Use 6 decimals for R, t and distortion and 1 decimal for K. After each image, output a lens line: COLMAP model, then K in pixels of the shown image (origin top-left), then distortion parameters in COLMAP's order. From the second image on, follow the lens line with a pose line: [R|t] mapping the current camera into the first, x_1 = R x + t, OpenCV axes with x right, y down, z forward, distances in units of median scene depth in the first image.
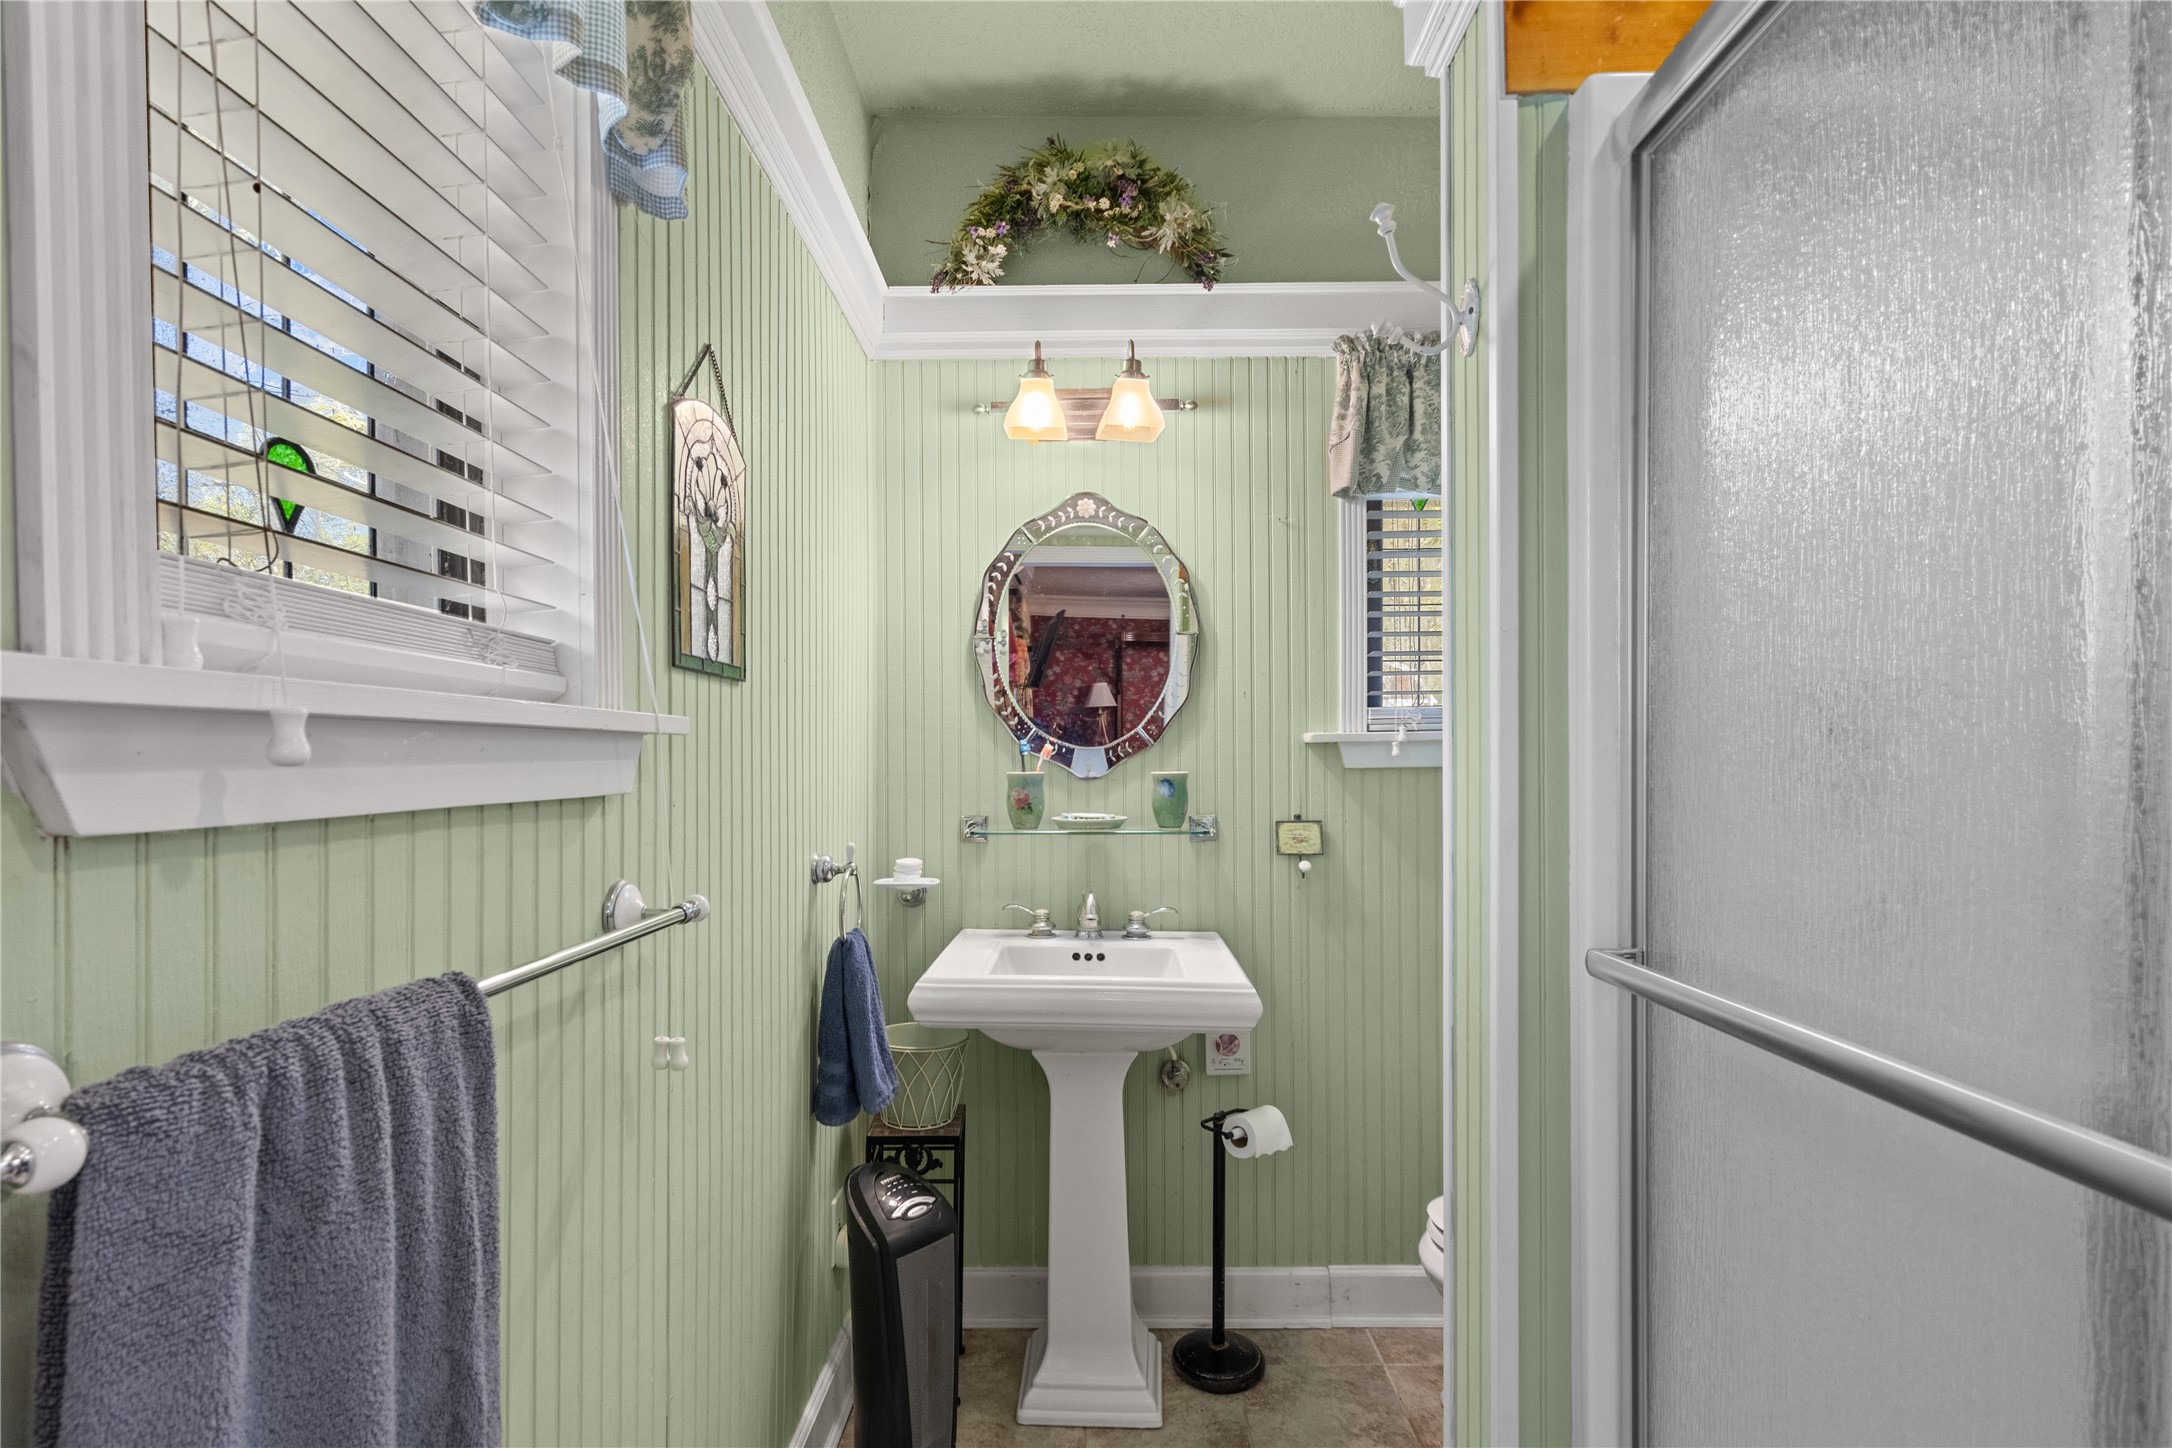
lens RADIAL K [[1003.6, 0, 1082.0], [0, 1003.6, 740.4], [0, 0, 1]] dist [-0.006421, 0.001459]
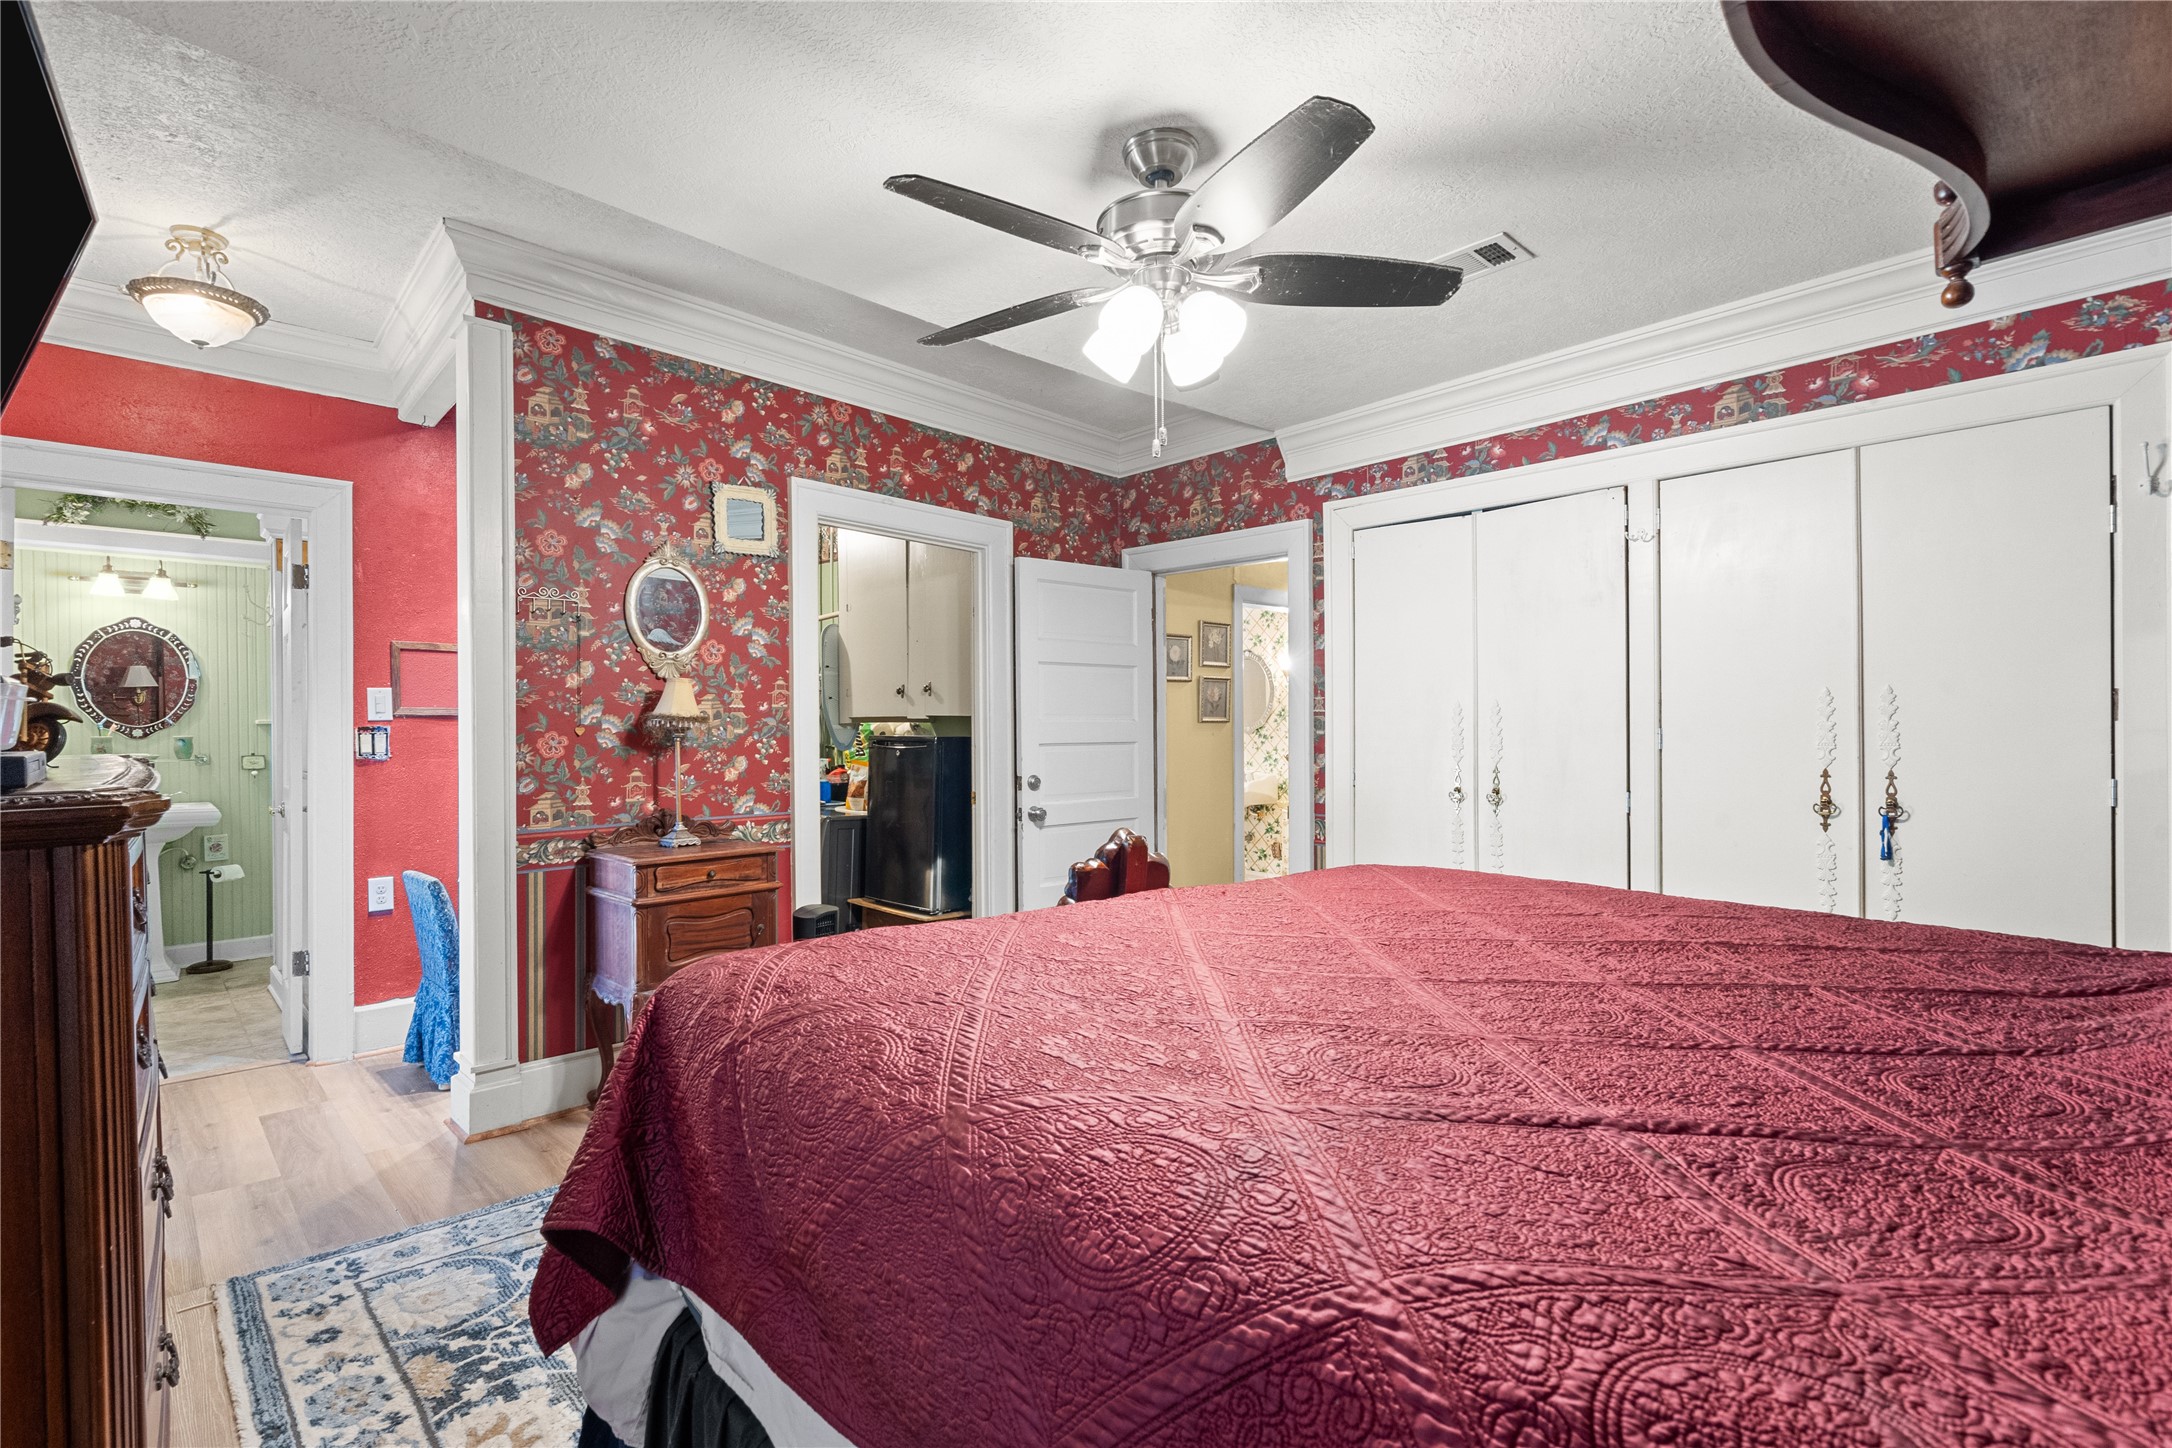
lens RADIAL K [[1003.6, 0, 1072.5], [0, 1003.6, 737.2], [0, 0, 1]] dist [-0.006421, 0.001459]
pose [[0.722170, -0.007057, 0.691680, -0.031643], [0.001263, 0.999960, 0.008884, 0.015361], [-0.691715, -0.005542, 0.722150, -2.234653]]
